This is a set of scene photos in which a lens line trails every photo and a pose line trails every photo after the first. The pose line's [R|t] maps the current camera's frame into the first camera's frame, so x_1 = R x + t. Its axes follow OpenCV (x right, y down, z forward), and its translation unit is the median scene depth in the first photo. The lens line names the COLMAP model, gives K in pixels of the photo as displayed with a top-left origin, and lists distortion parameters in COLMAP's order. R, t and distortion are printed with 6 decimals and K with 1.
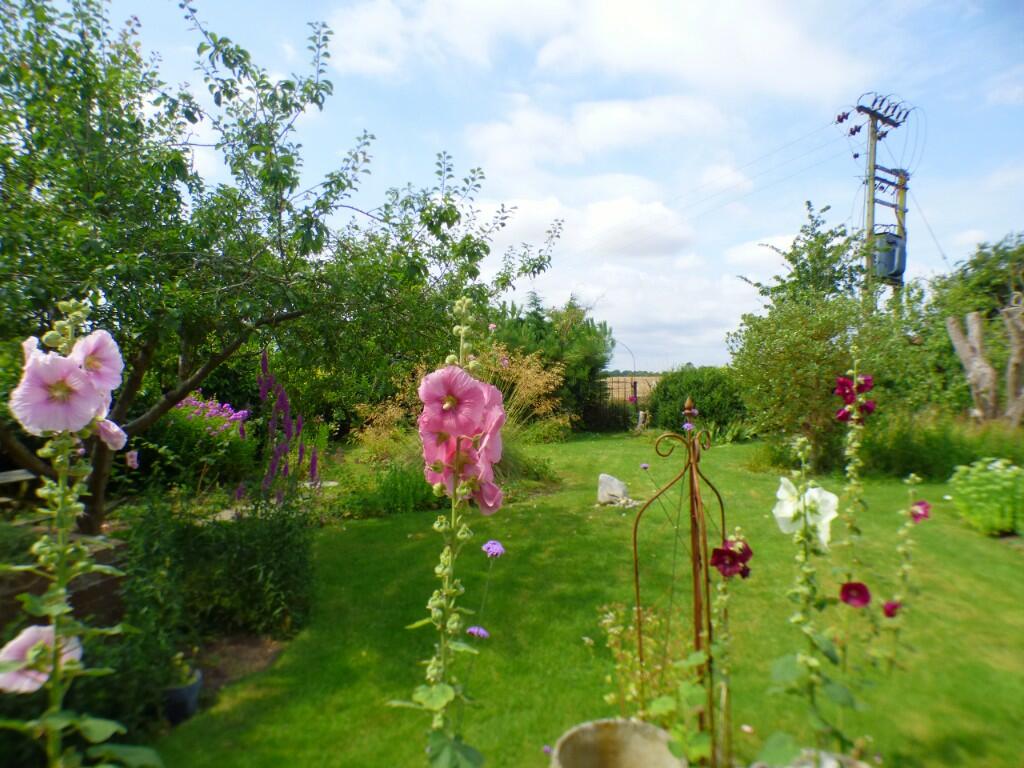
lens RADIAL K [[609.6, 0, 512.0], [0, 609.6, 384.0], [0, 0, 1]] dist [-0.025786, 0.000848]
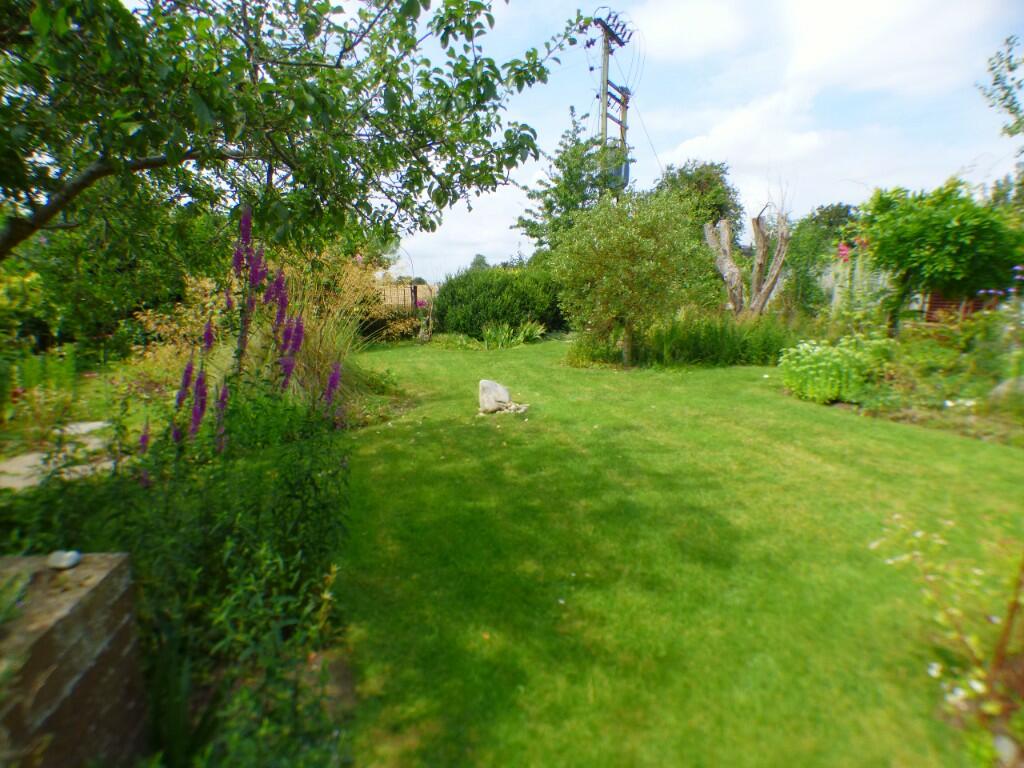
lens RADIAL K [[609.6, 0, 512.0], [0, 609.6, 384.0], [0, 0, 1]] dist [-0.025786, 0.000848]
pose [[0.897390, -0.083309, 0.433303, -0.087410], [0.018505, 0.988256, 0.151682, 0.006357], [-0.440851, -0.128099, 0.888392, 0.067576]]
